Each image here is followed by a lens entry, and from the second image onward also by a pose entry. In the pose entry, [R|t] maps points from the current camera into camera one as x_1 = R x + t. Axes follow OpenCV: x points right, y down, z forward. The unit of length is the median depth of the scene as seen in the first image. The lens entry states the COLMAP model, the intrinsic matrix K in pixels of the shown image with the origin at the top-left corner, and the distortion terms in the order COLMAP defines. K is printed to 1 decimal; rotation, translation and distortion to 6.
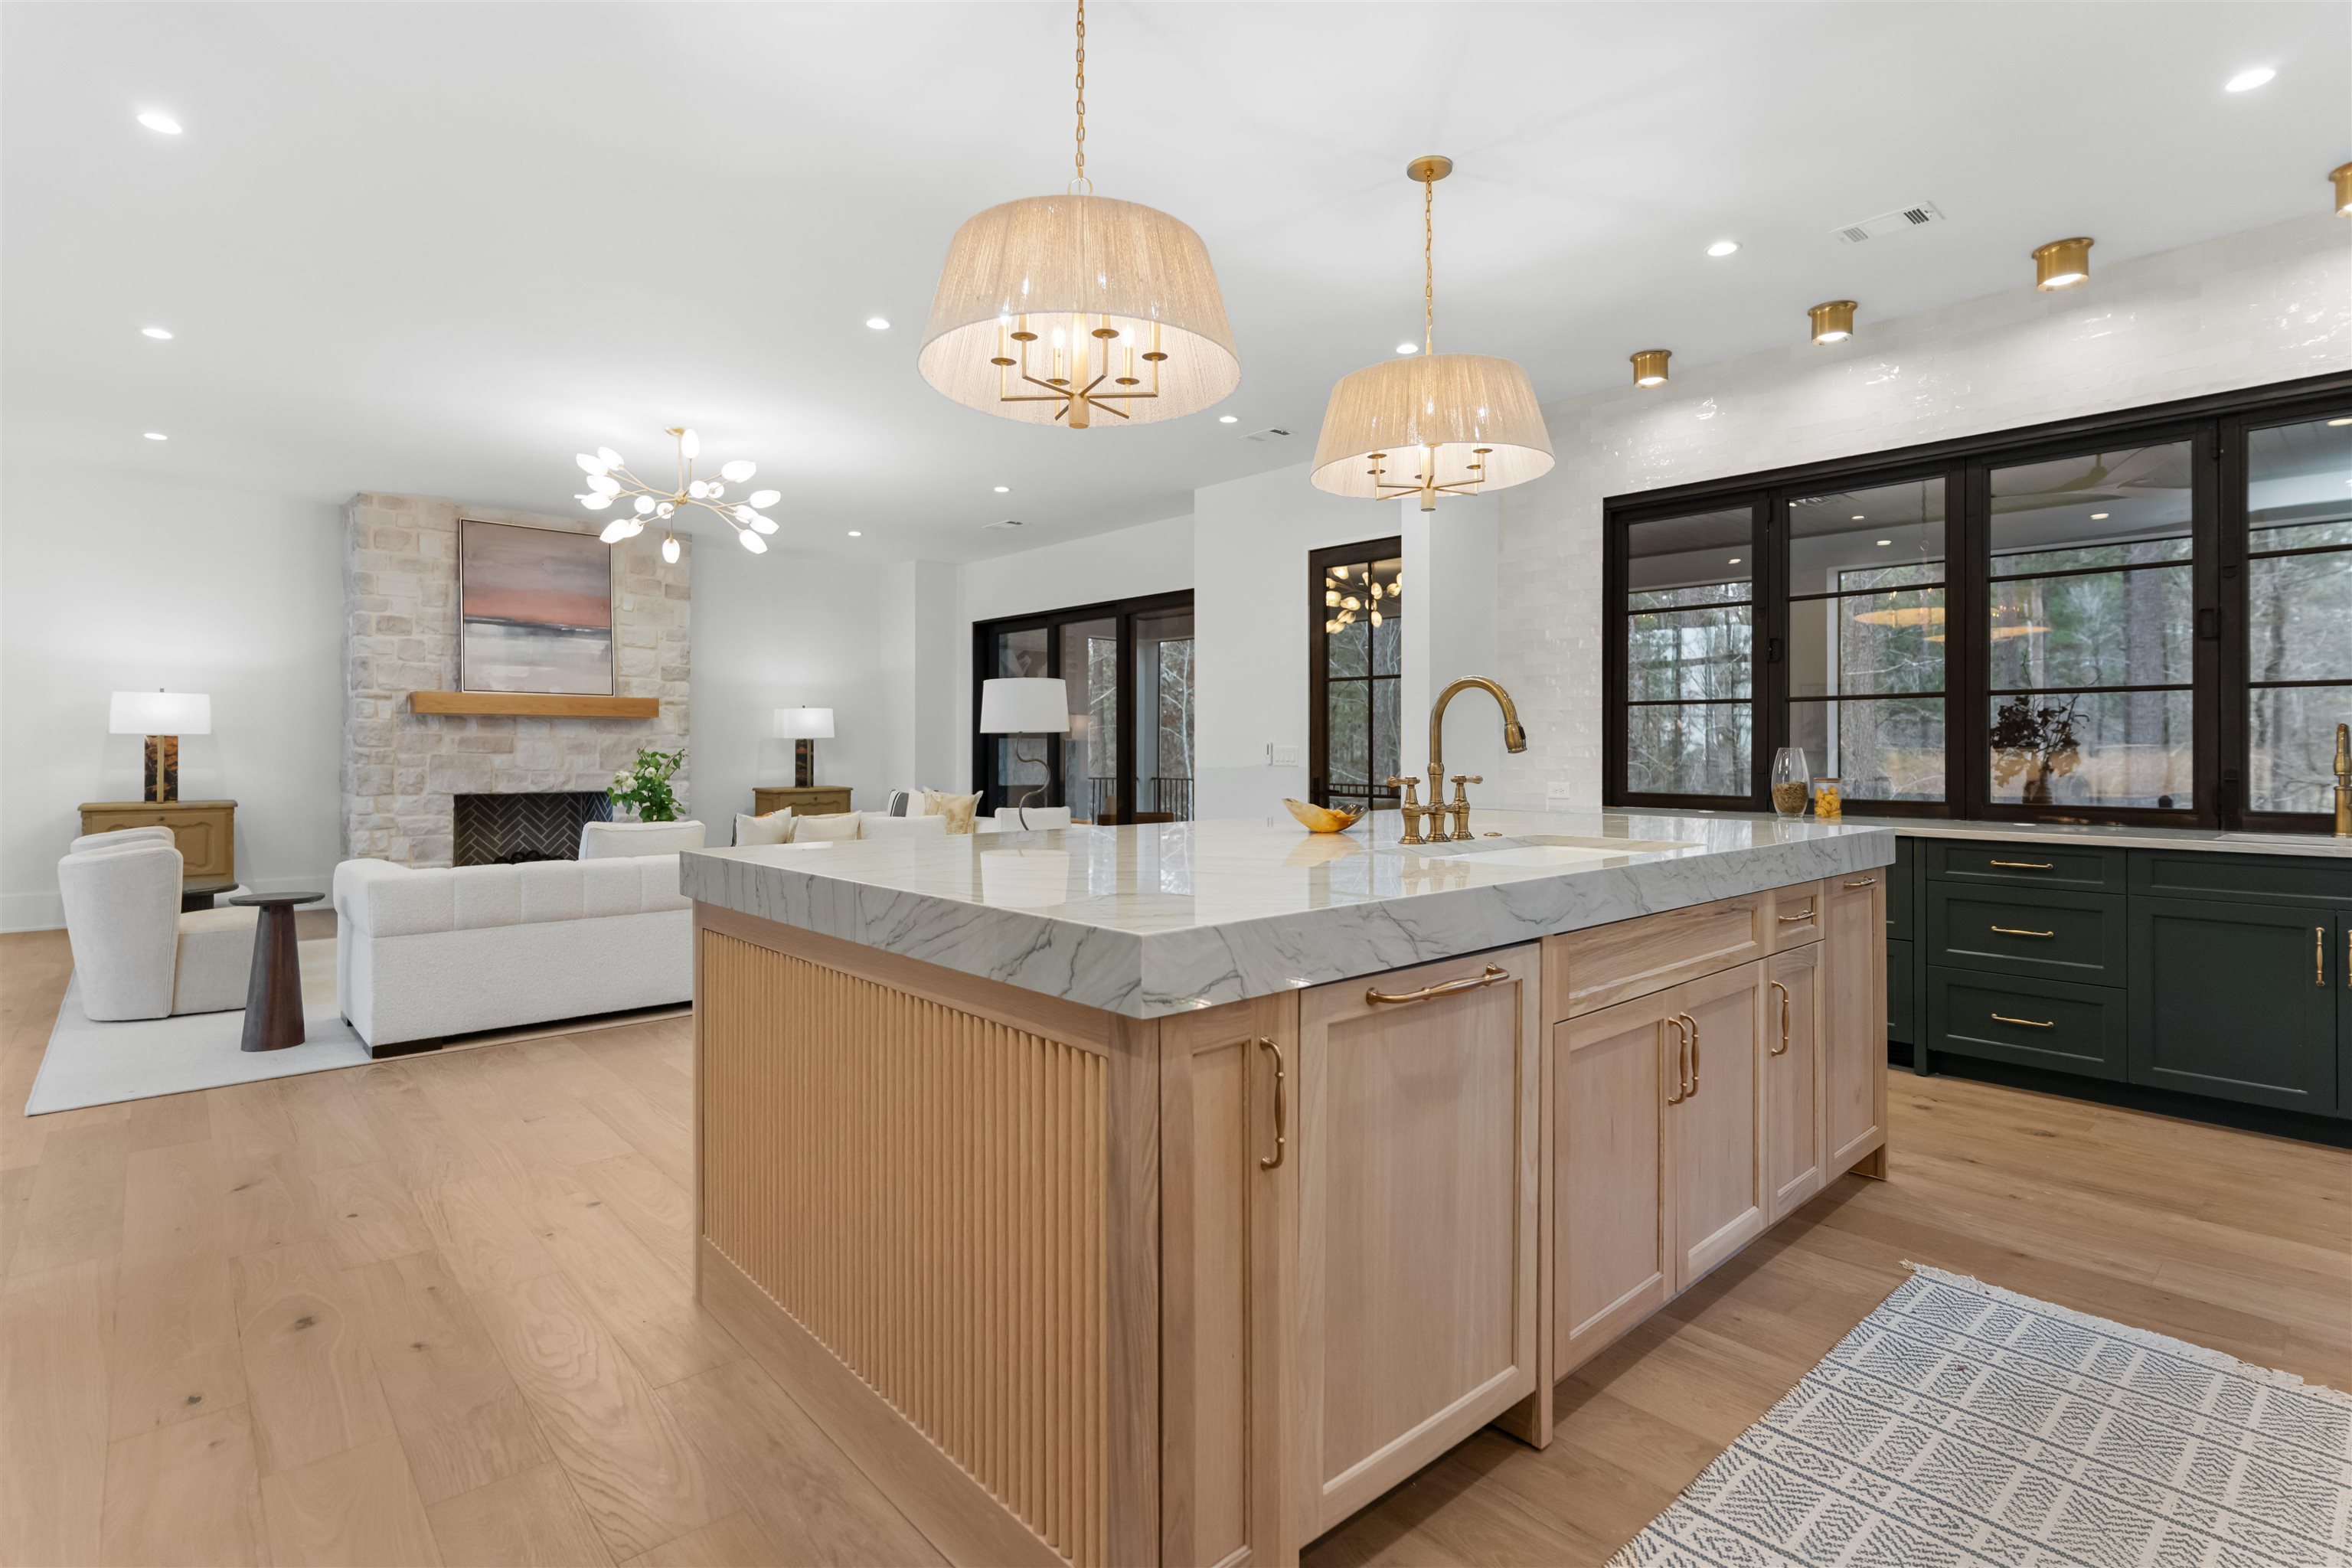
lens RADIAL K [[1149.2, 0, 1185.7], [0, 1149.2, 743.3], [0, 0, 1]] dist [-0.000039, 0.001132]
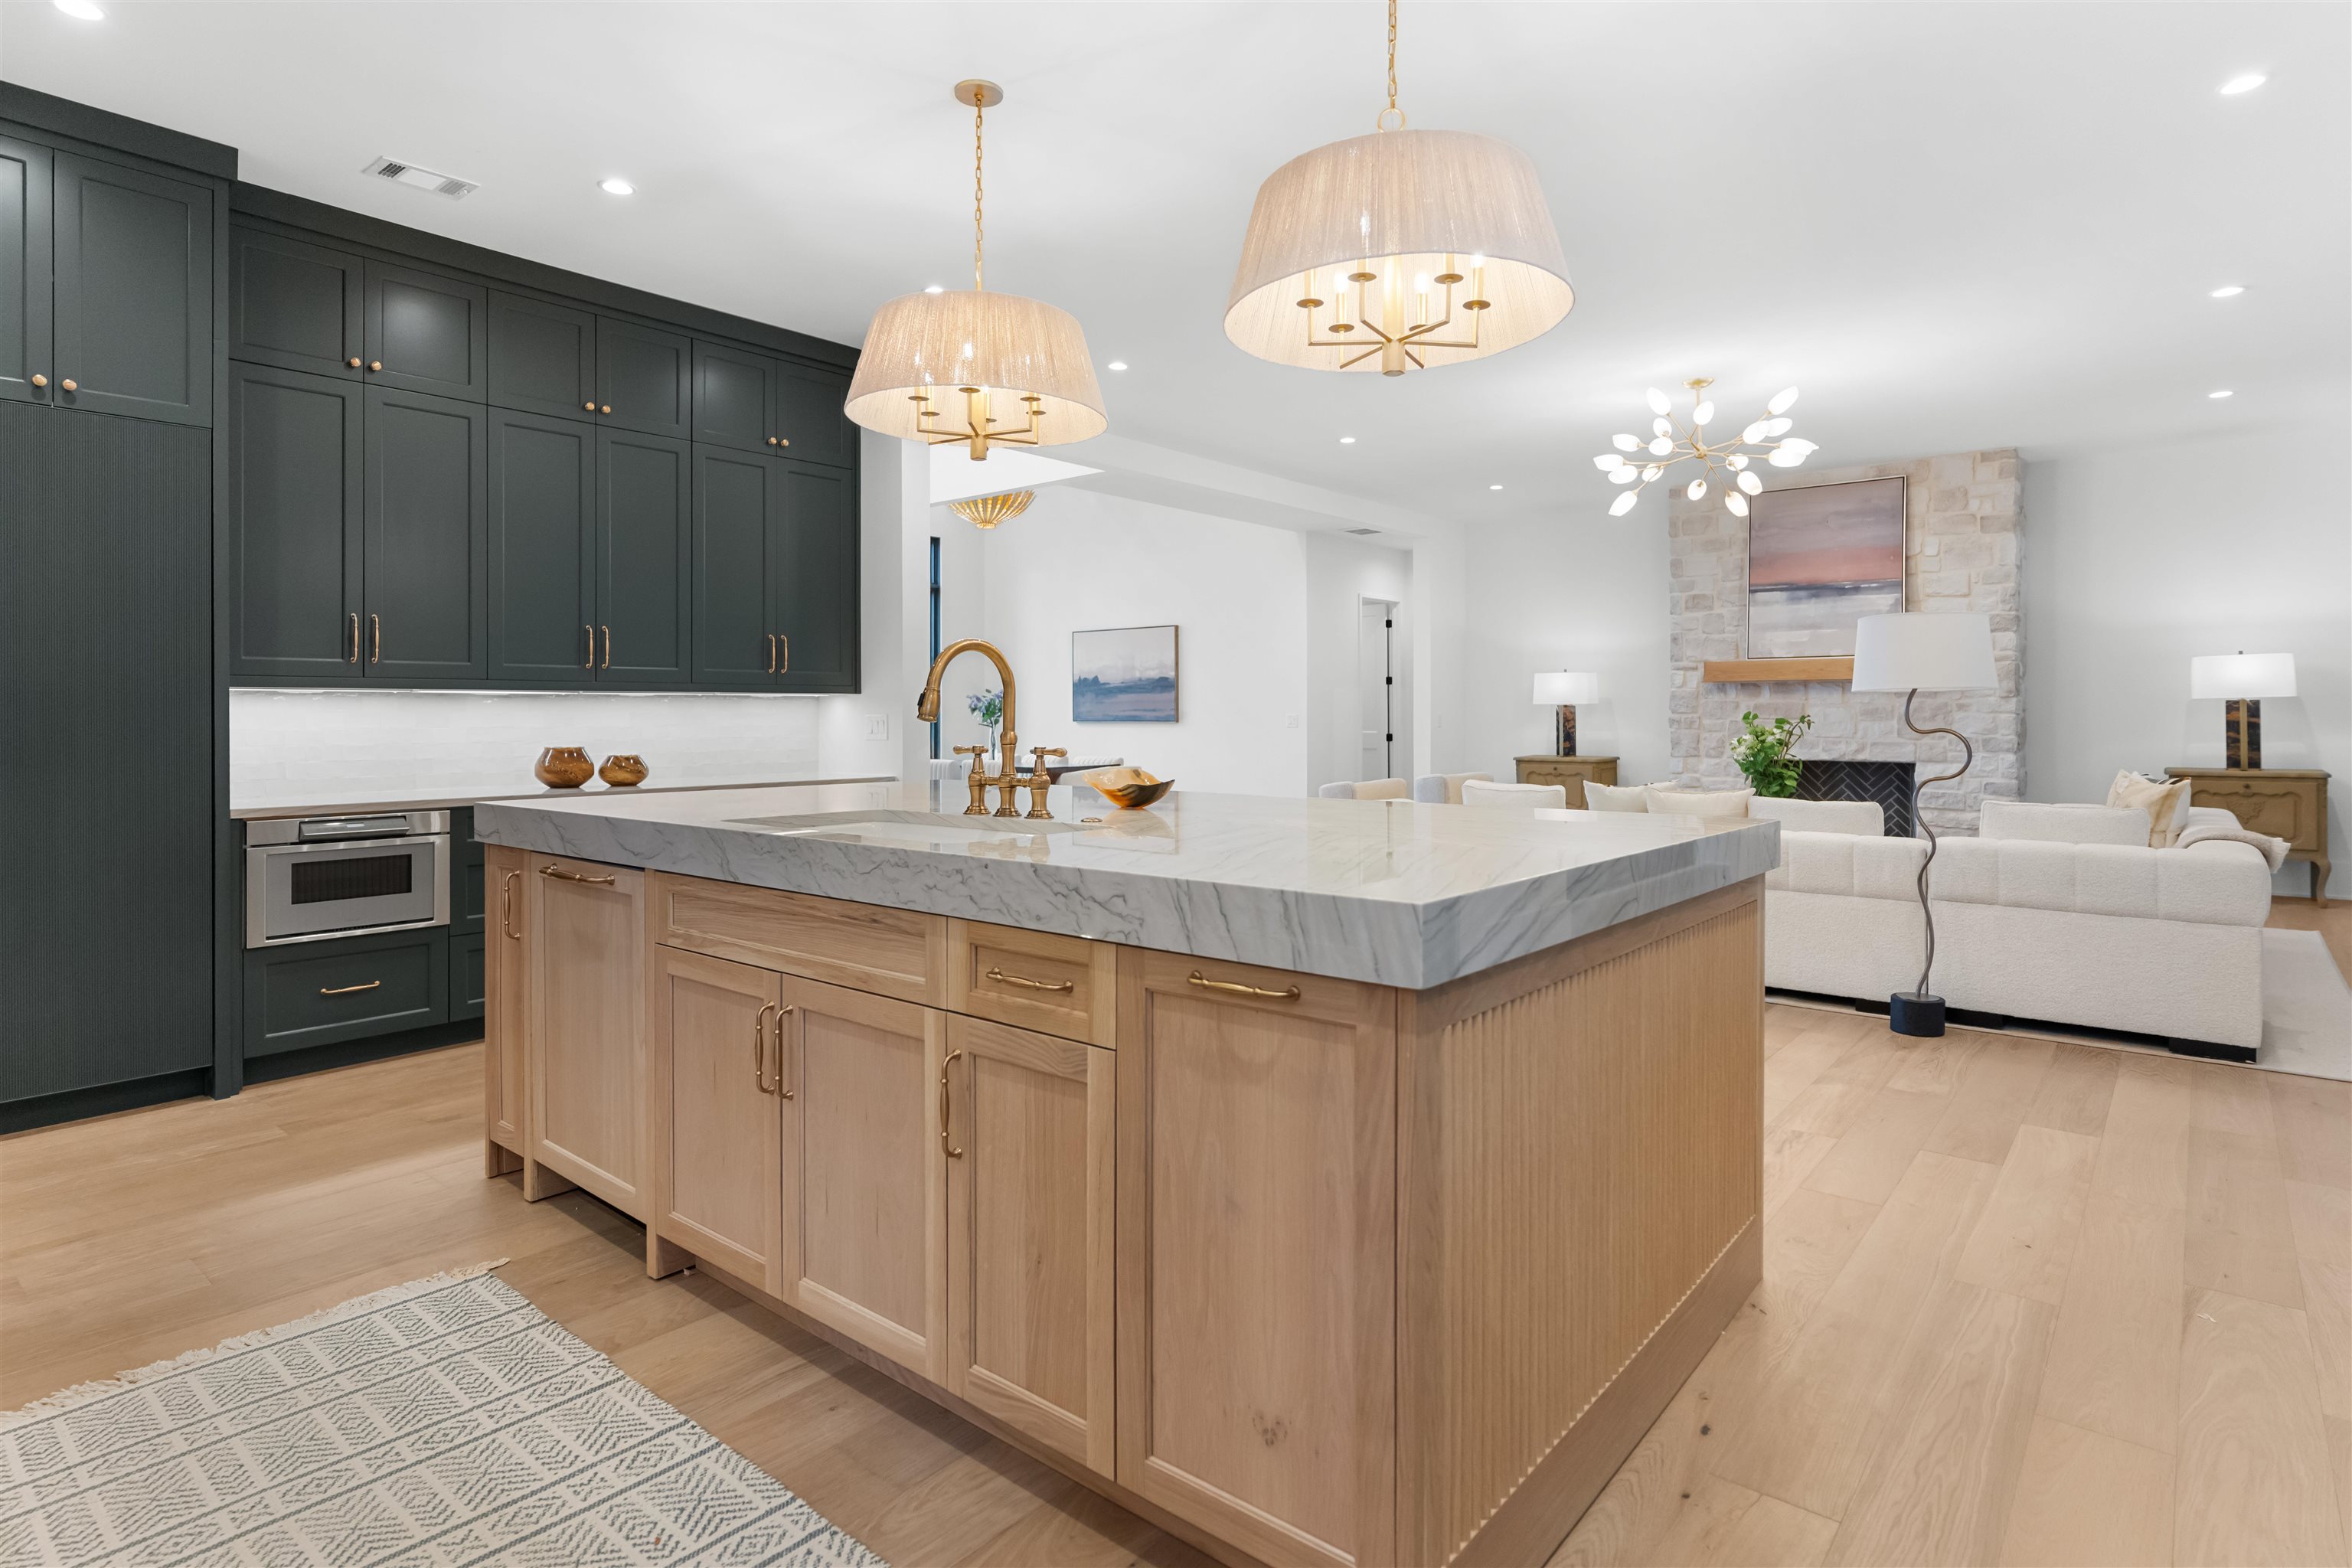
lens RADIAL K [[1252.2, 0, 1170.3], [0, 1252.2, 716.7], [0, 0, 1]] dist [-0.005904, 0.001990]
pose [[0.115598, -0.000251, -0.993296, 0.432143], [0.007711, 0.999970, 0.000645, 0.001681], [0.993266, -0.007734, 0.115596, 0.352455]]
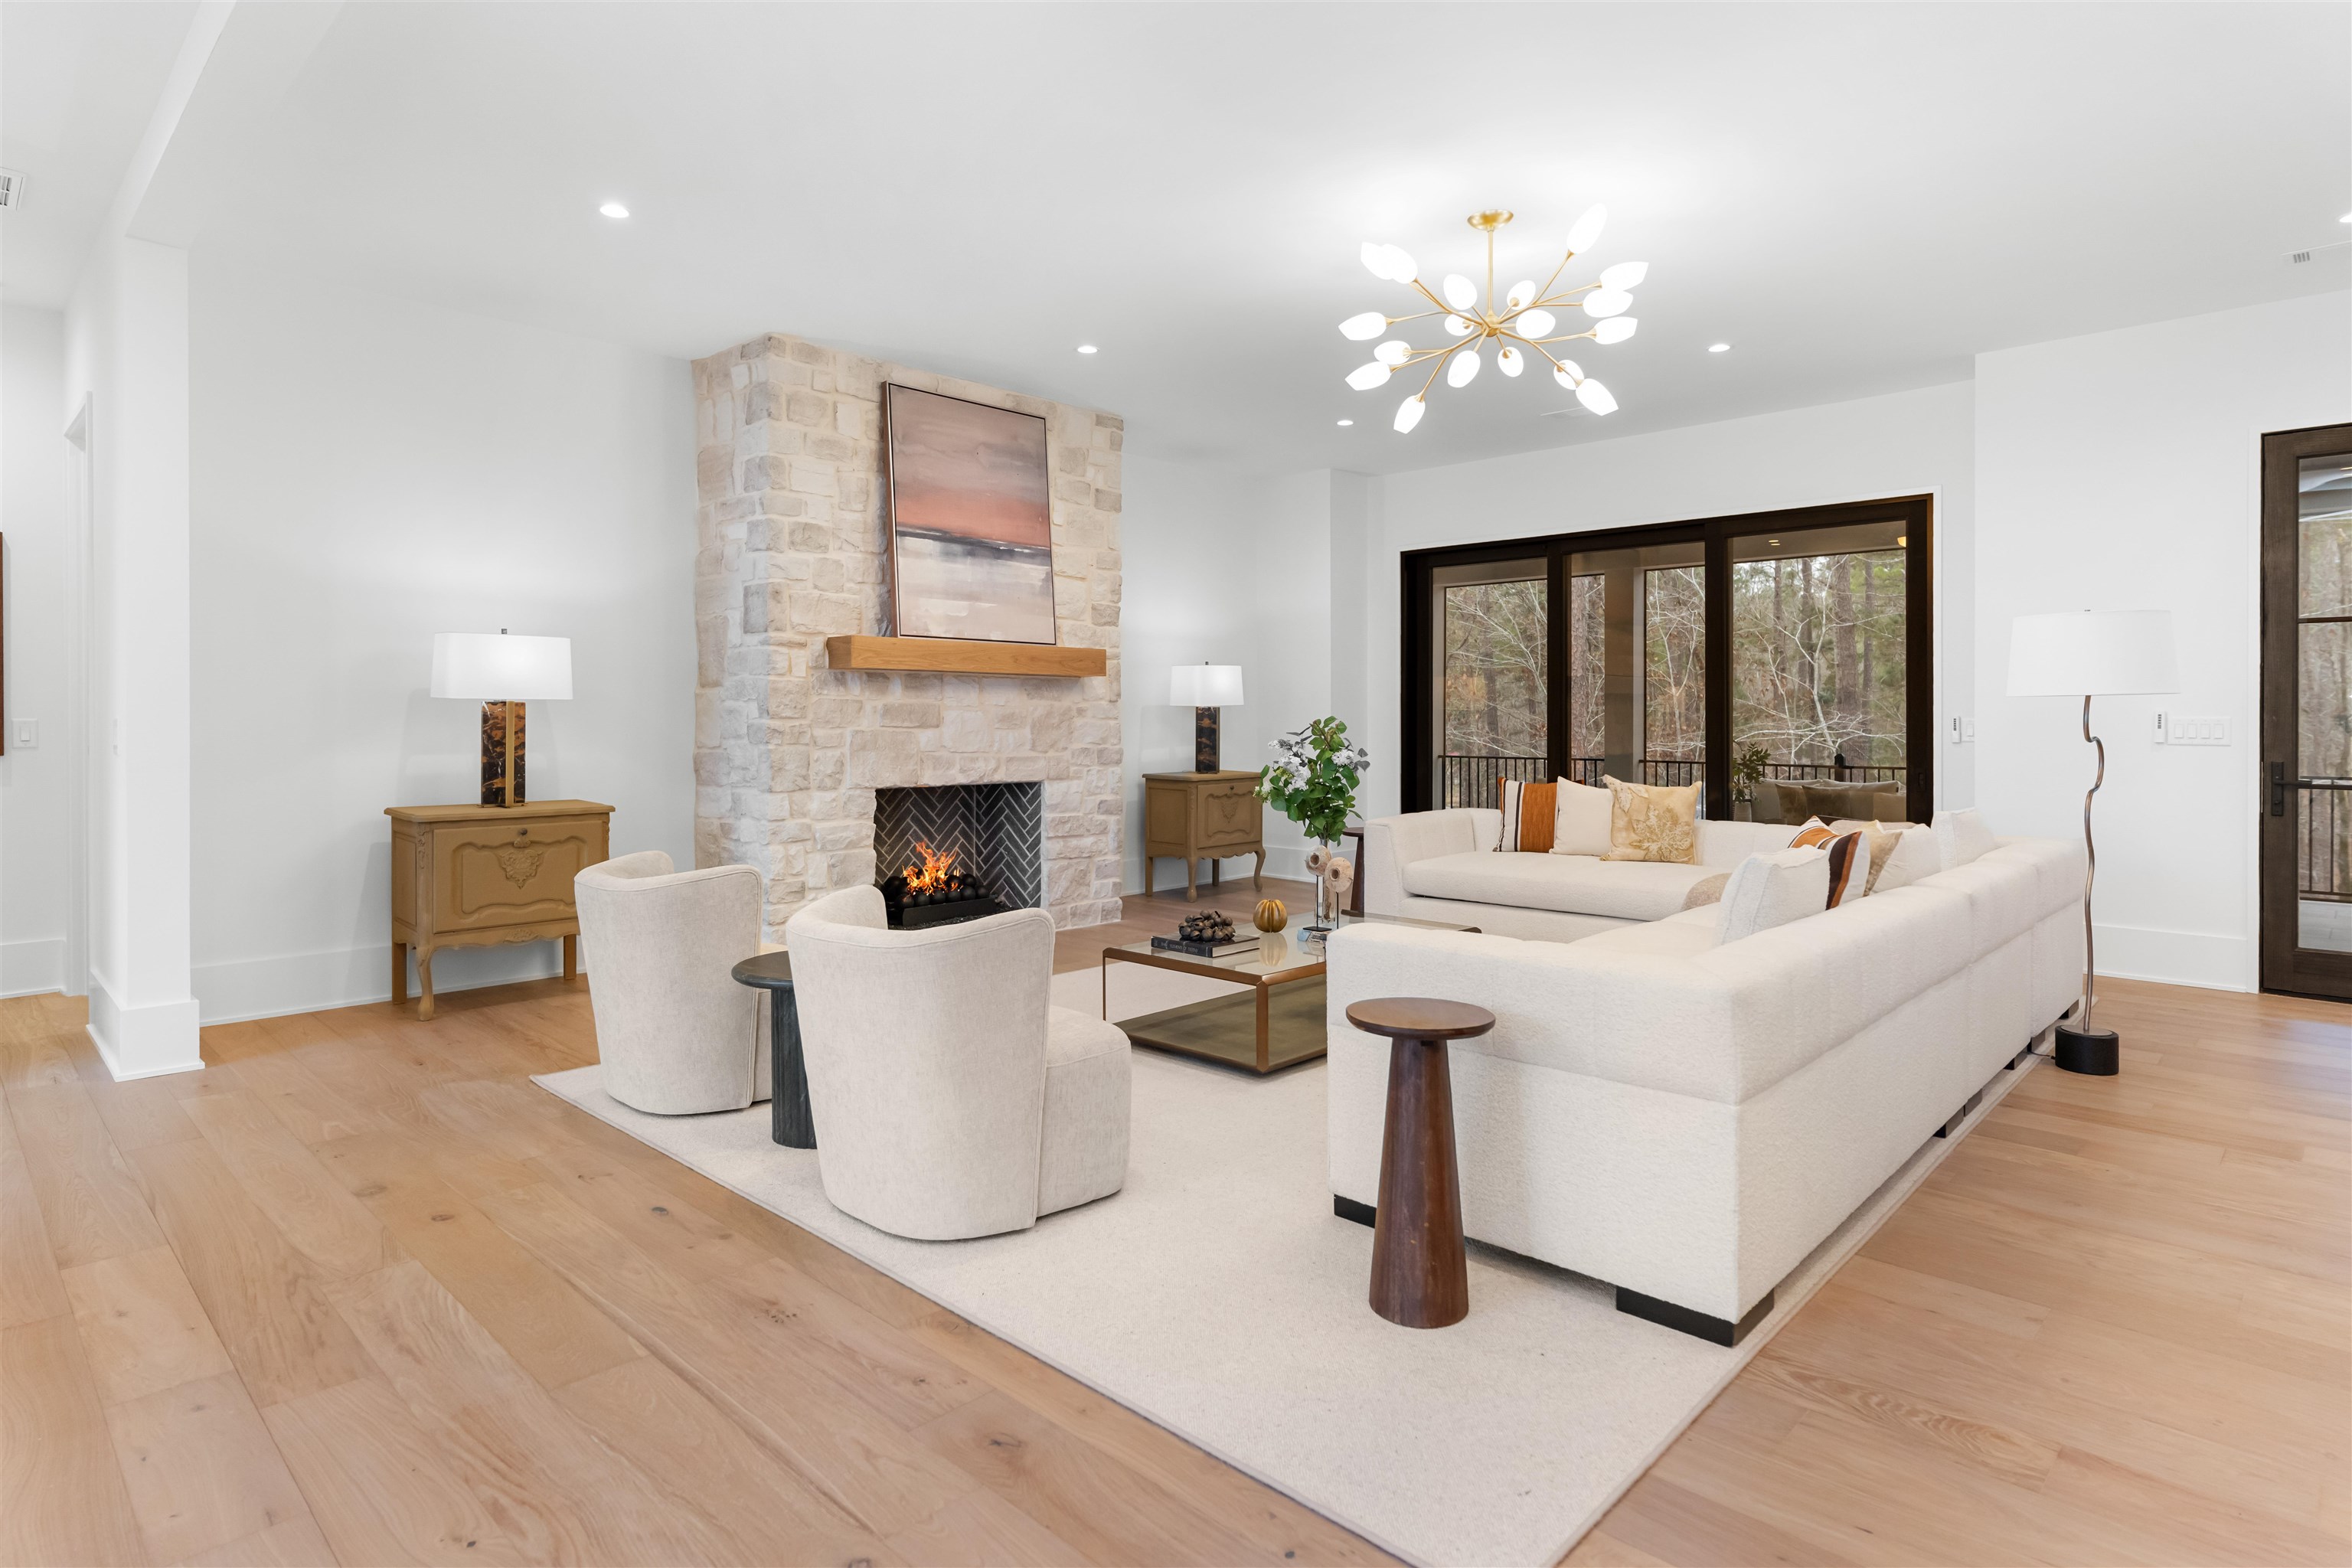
lens RADIAL K [[1252.2, 0, 1184.7], [0, 1252.2, 719.3], [0, 0, 1]] dist [-0.005904, 0.001990]
pose [[0.998380, -0.000307, 0.056897, -0.502648], [-0.000114, 0.999973, 0.007405, -0.002065], [-0.056898, -0.007399, 0.998353, 0.254662]]
